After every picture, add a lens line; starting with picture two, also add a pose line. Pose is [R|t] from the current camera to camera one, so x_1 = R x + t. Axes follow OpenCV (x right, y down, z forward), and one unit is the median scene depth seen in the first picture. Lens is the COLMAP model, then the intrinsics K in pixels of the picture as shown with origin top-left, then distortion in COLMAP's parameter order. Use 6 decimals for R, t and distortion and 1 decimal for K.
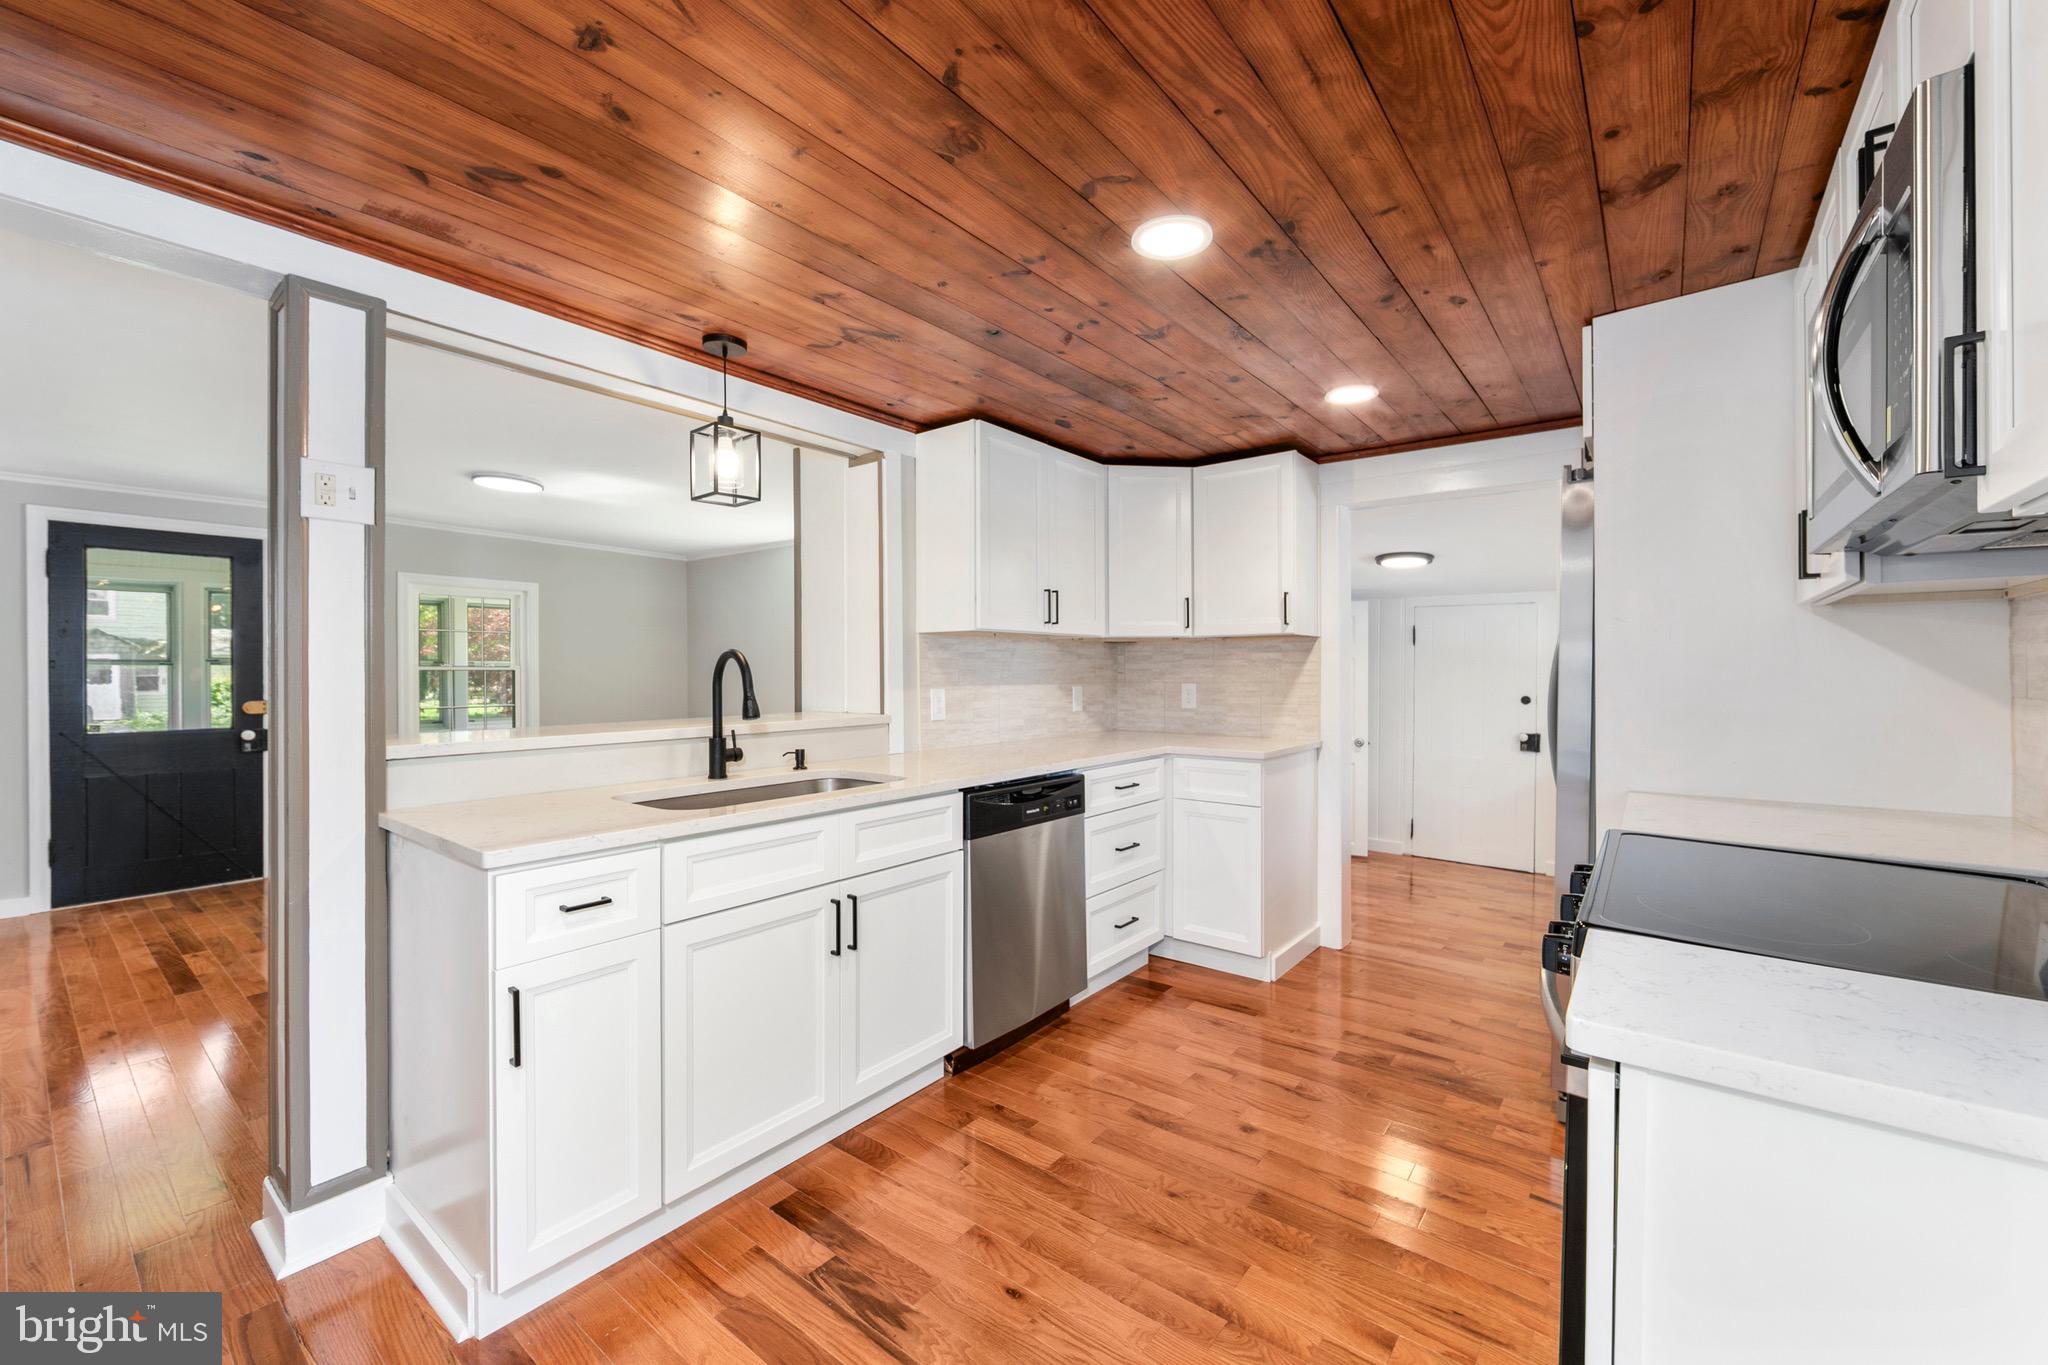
lens RADIAL K [[815.9, 0, 1025.5], [0, 815.9, 670.1], [0, 0, 1]] dist [-0.000535, 0.000002]
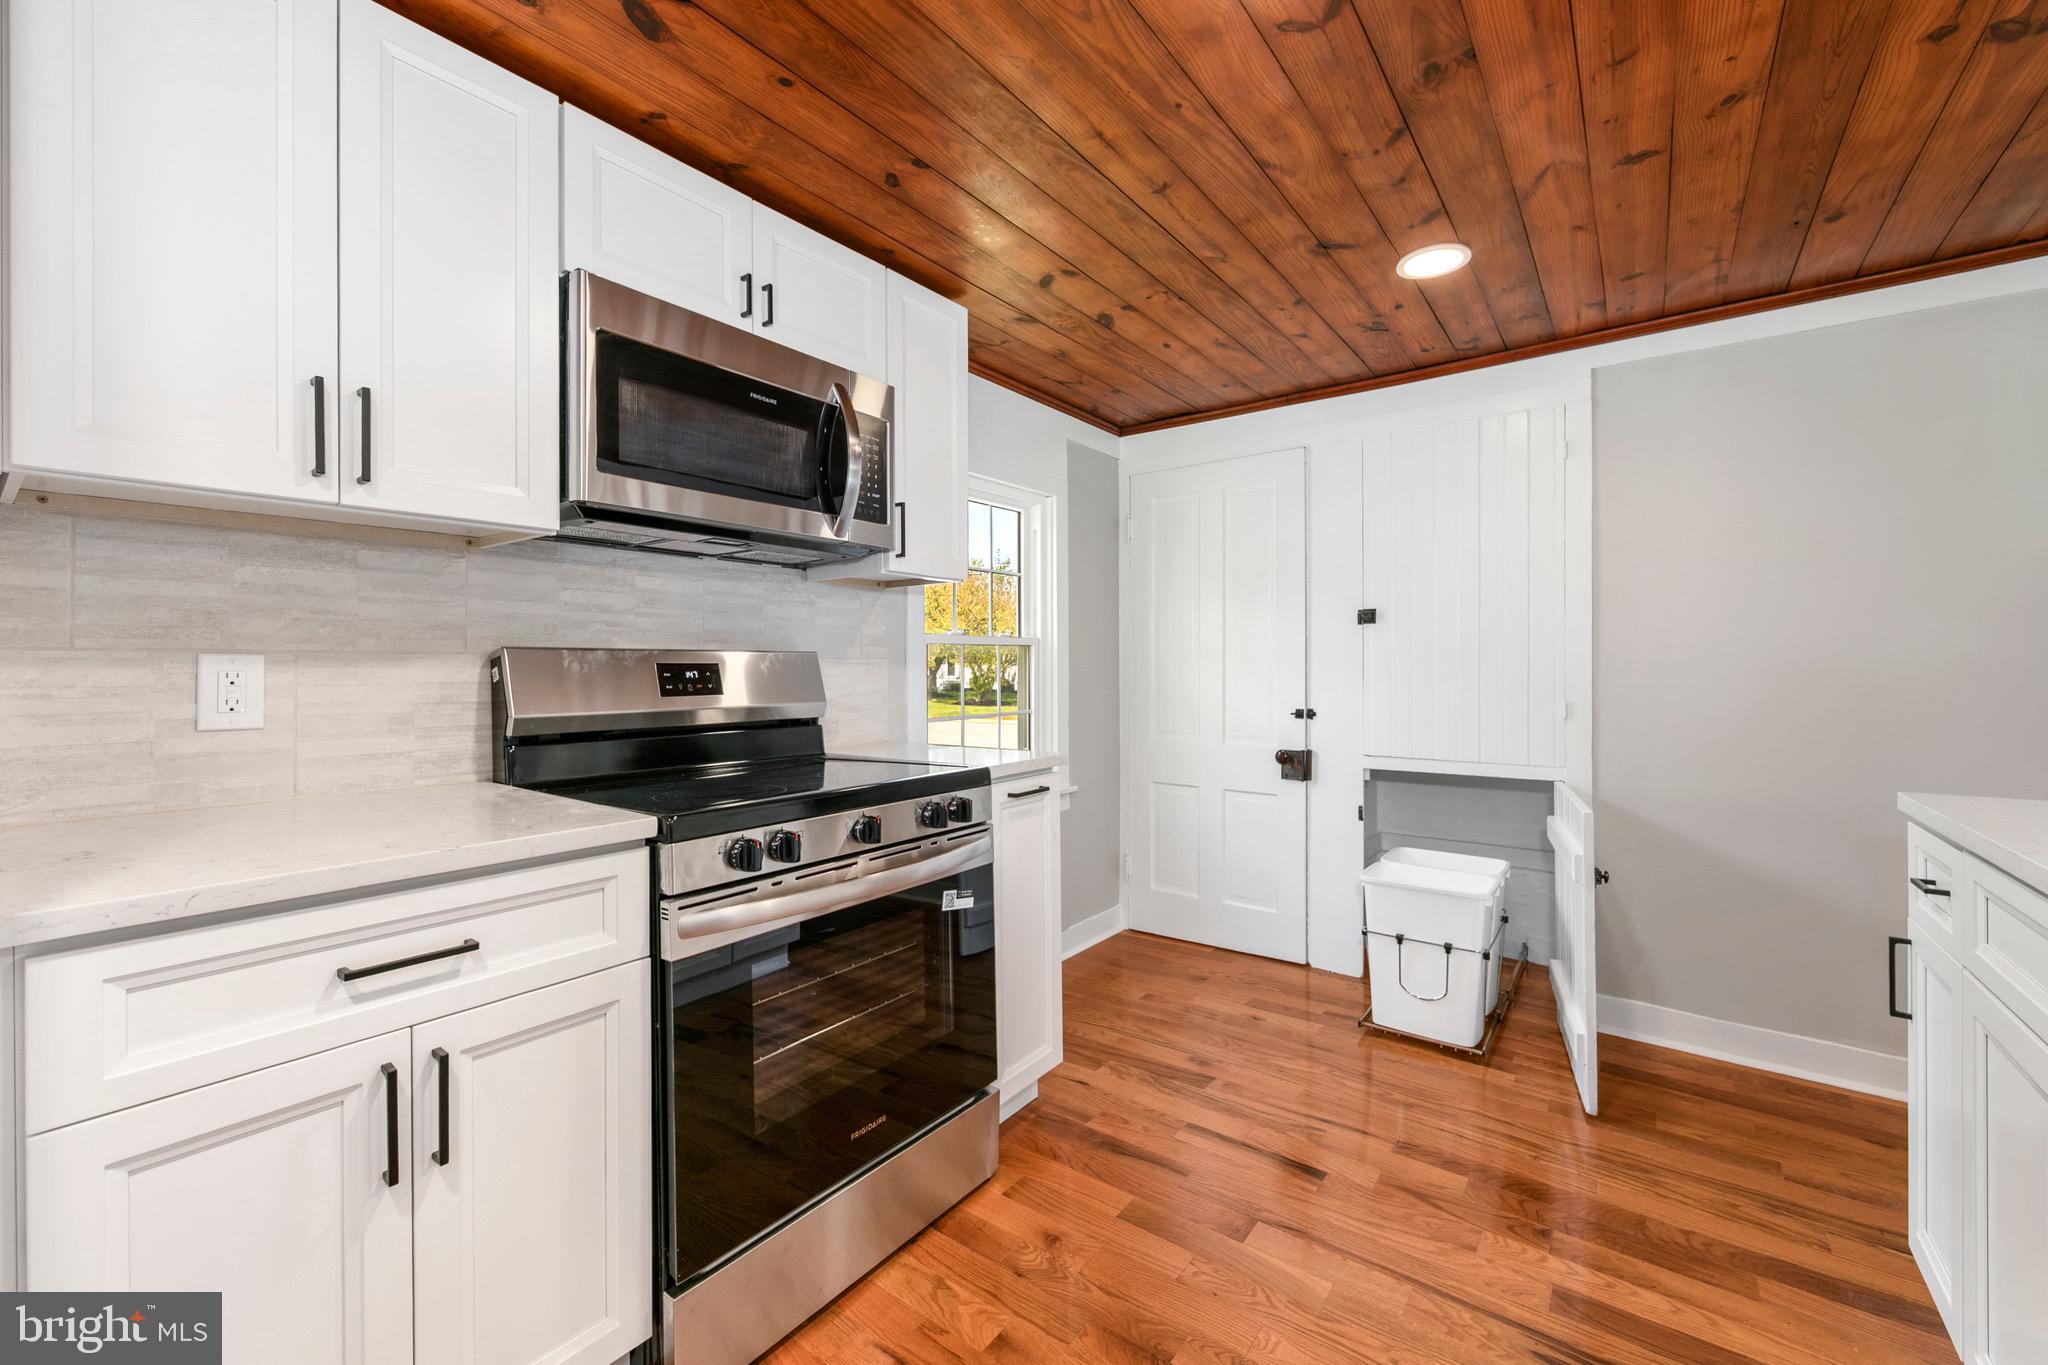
lens RADIAL K [[815.8, 0, 1028.0], [0, 815.8, 661.9], [0, 0, 1]] dist [-0.005455, -0.000344]
pose [[-0.999834, 0.004847, -0.017554, 0.261115], [0.004928, 0.999977, -0.004588, 0.036285], [0.017531, -0.004674, -0.999835, 1.183765]]
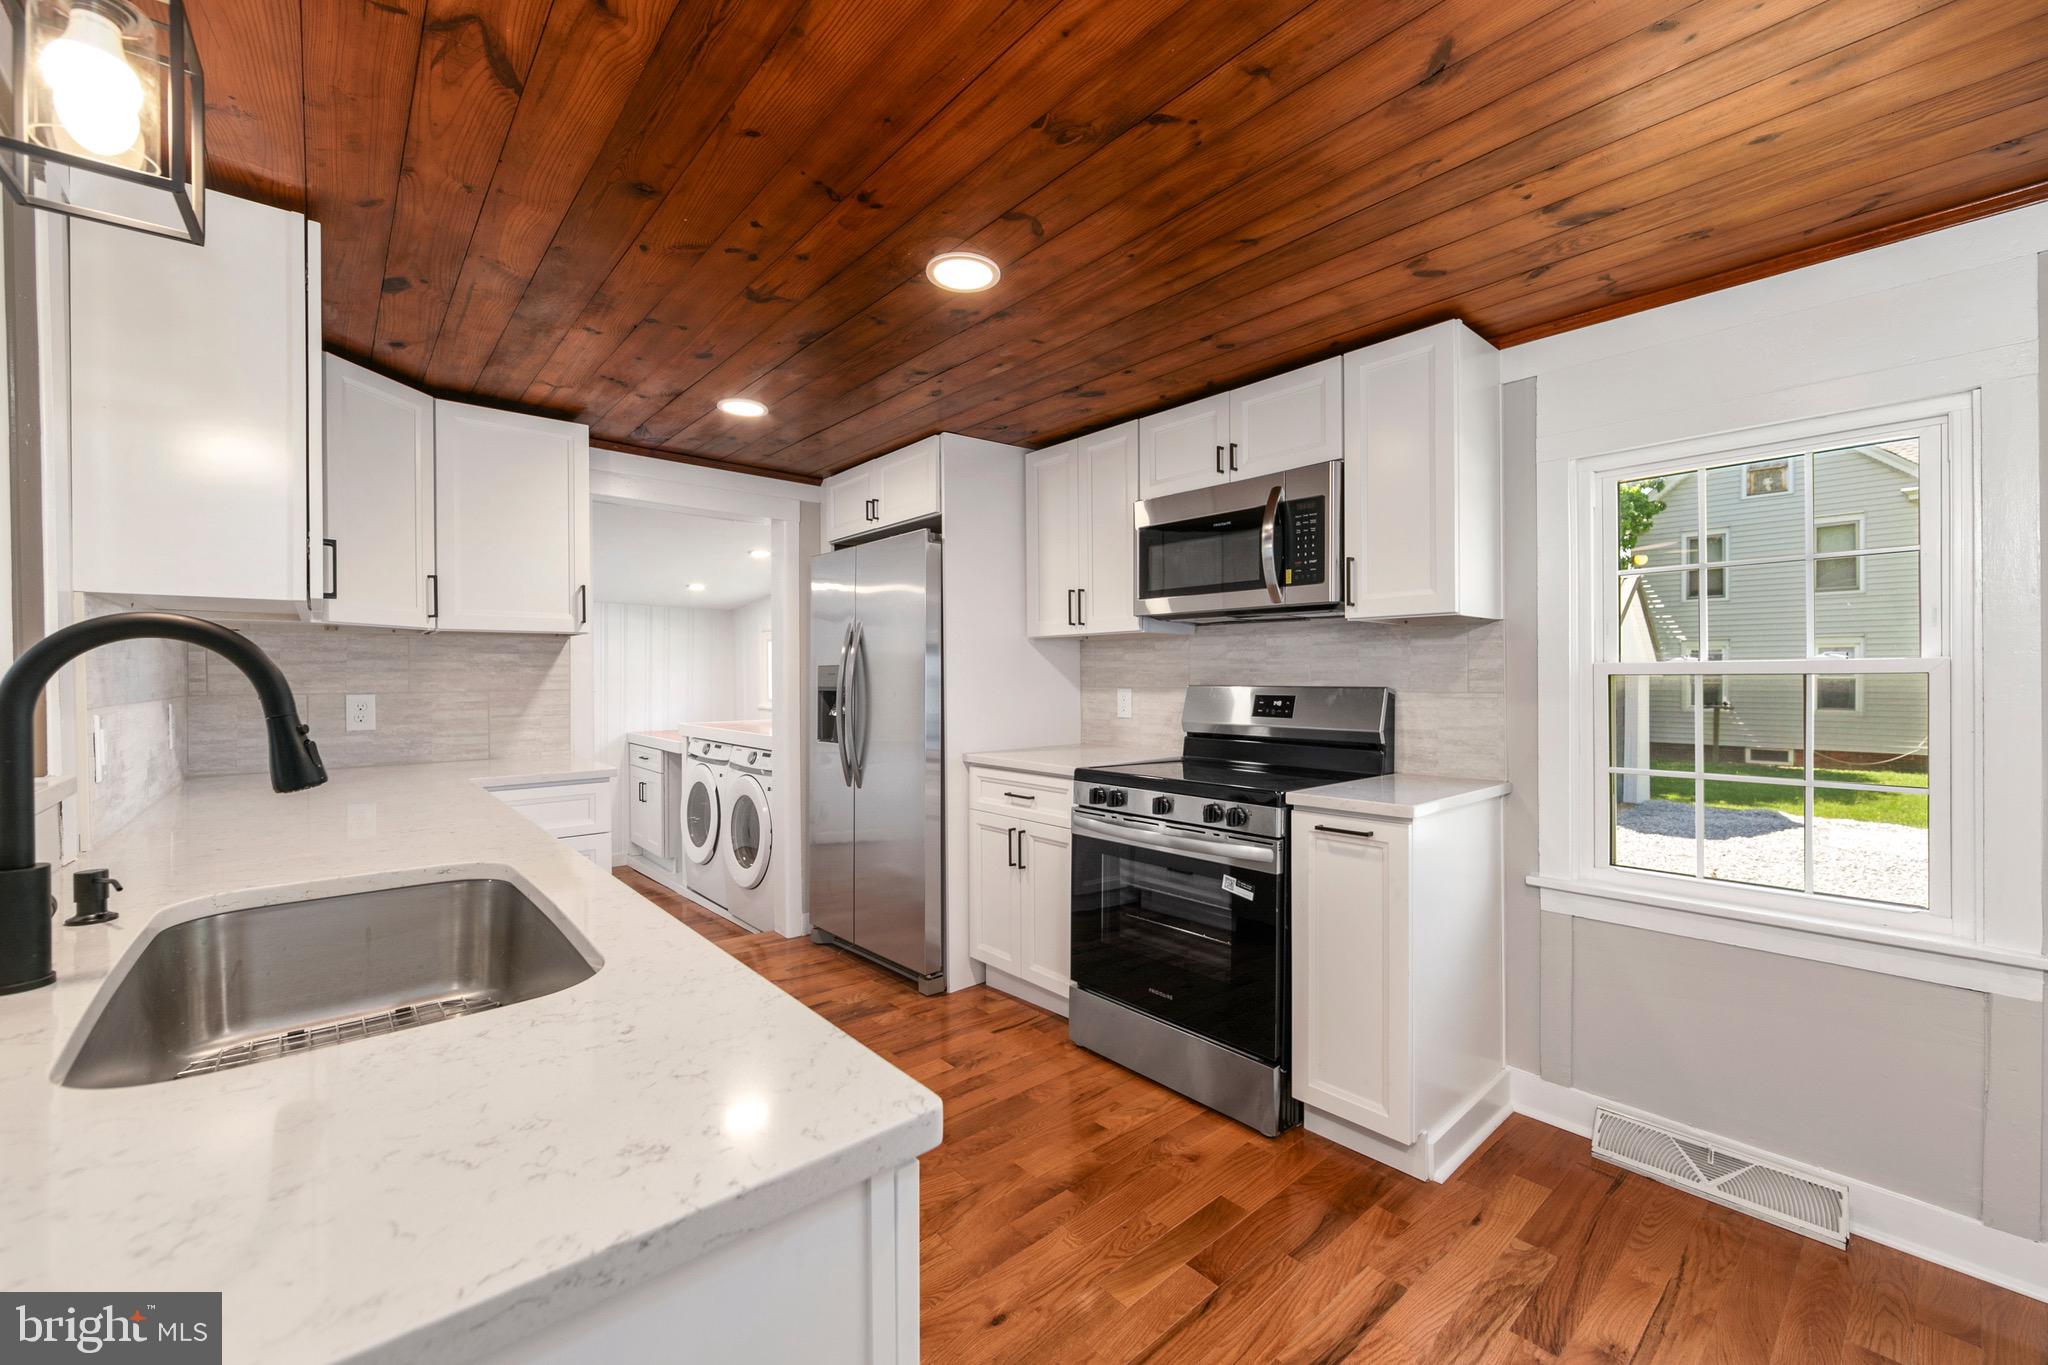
lens RADIAL K [[814.4, 0, 1032.7], [0, 814.4, 676.5], [0, 0, 1]] dist [0.000556, 0.000280]
pose [[0.180881, -0.001455, 0.983504, -0.633333], [0.002986, 0.999995, 0.000930, 0.003462], [-0.983501, 0.002768, 0.180884, 0.523064]]
